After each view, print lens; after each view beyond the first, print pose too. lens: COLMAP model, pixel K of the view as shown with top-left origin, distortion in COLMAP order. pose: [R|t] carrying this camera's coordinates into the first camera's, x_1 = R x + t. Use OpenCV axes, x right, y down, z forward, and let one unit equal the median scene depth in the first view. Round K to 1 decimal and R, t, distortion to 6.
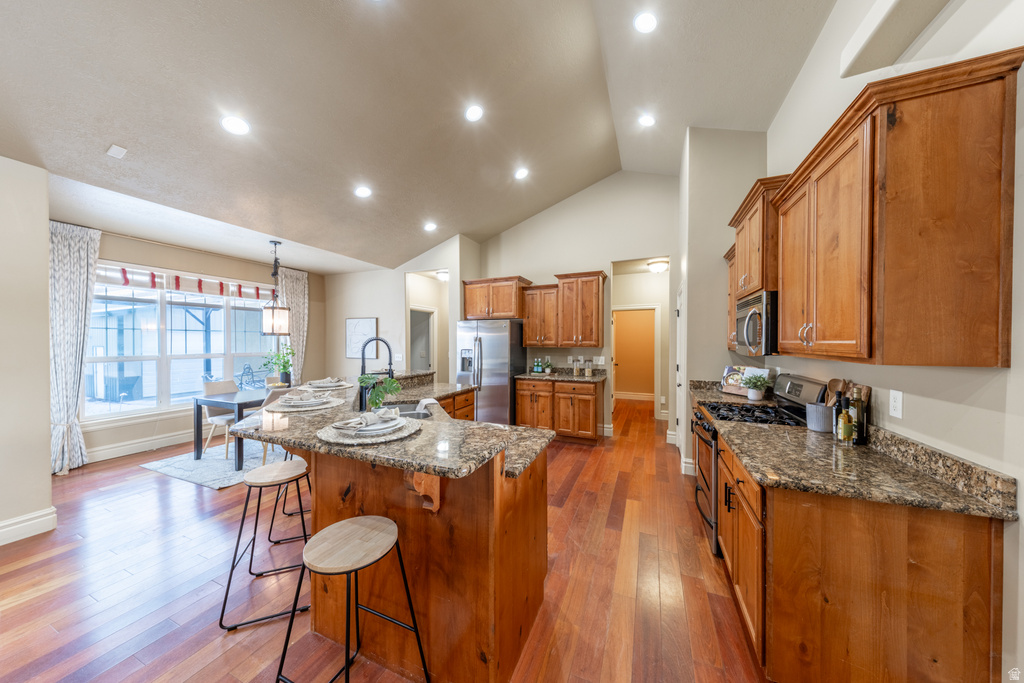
lens RADIAL K [[324.3, 0, 506.7], [0, 324.3, 345.4], [0, 0, 1]] dist [0.005238, -0.000556]
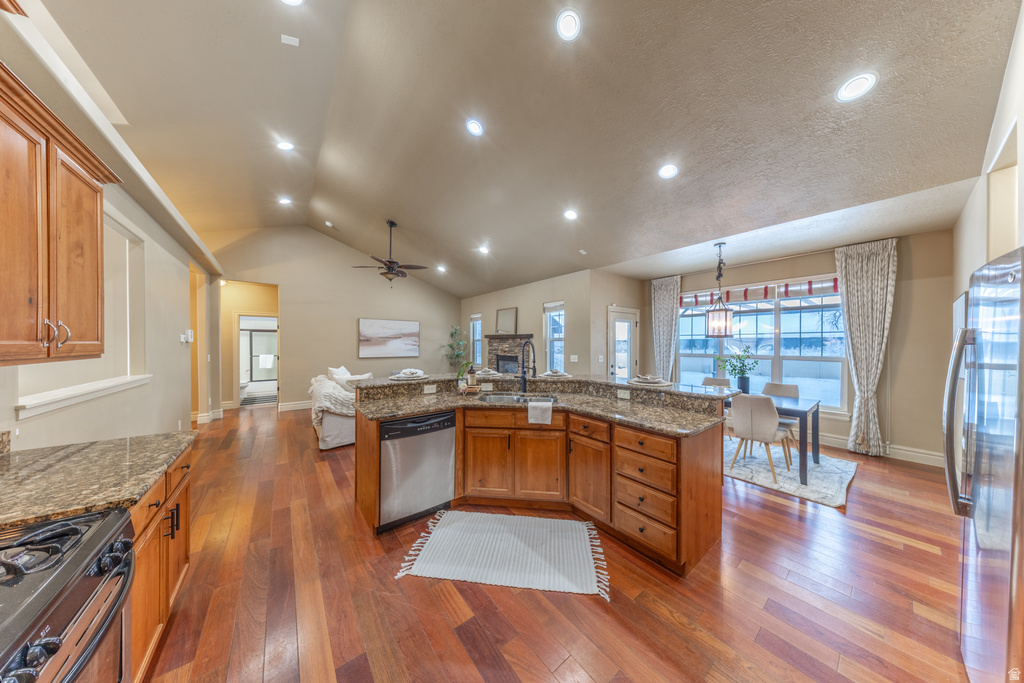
lens RADIAL K [[294.6, 0, 517.5], [0, 294.6, 344.2], [0, 0, 1]] dist [0.003768, -0.000142]
pose [[-0.470606, 0.001472, -0.882342, 0.339378], [-0.012480, 0.999887, 0.008325, -0.008821], [0.882255, 0.014929, -0.470535, 0.785471]]
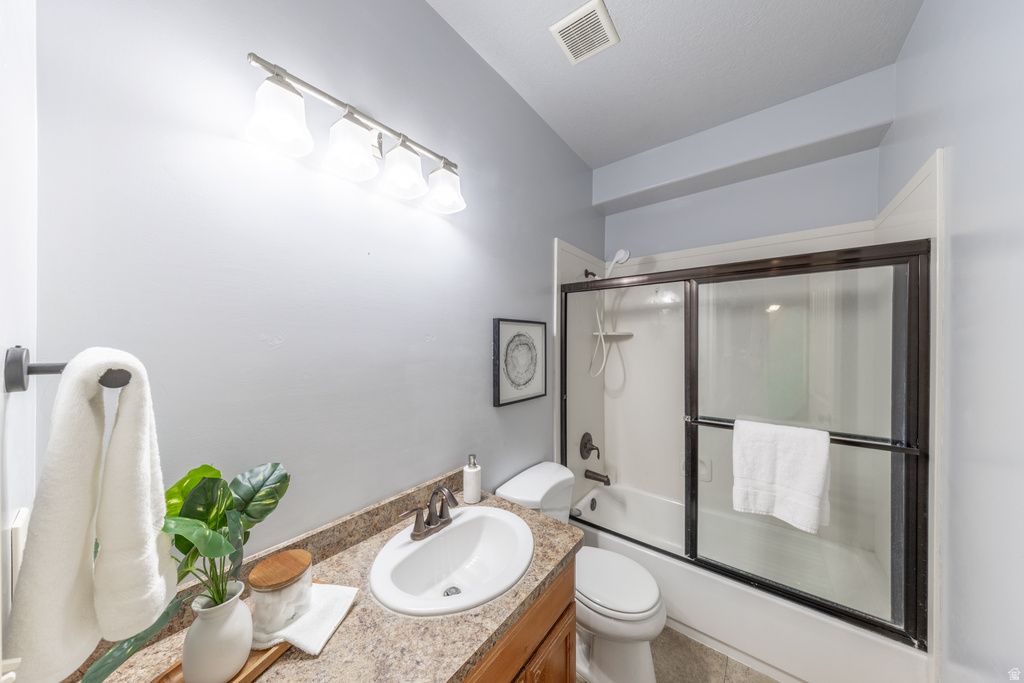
lens RADIAL K [[324.3, 0, 506.6], [0, 324.3, 344.9], [0, 0, 1]] dist [0.005238, -0.000556]
pose [[-0.976949, -0.004285, 0.213429, -0.323278], [-0.001772, 0.999927, 0.011964, 0.012895], [-0.213465, 0.011310, -0.976885, -0.993740]]
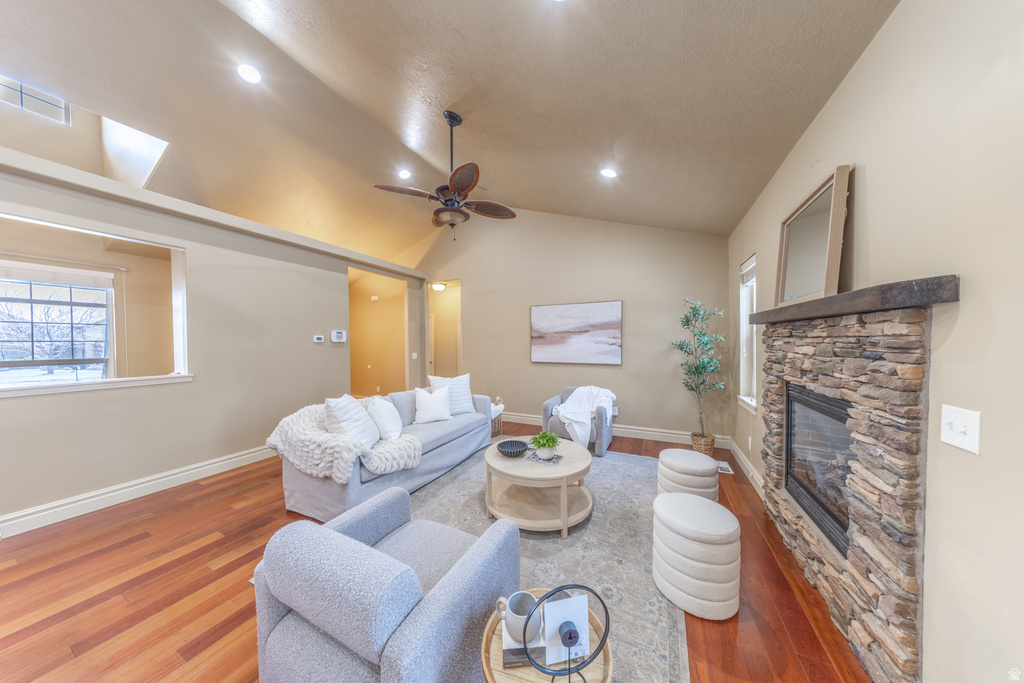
lens RADIAL K [[294.6, 0, 506.1], [0, 294.6, 338.3], [0, 0, 1]] dist [0.003768, -0.000142]
pose [[-0.997804, 0.008282, 0.065717, -0.563557], [0.008454, 0.999962, 0.002335, -0.005985], [-0.065695, 0.002885, -0.997836, 0.443912]]
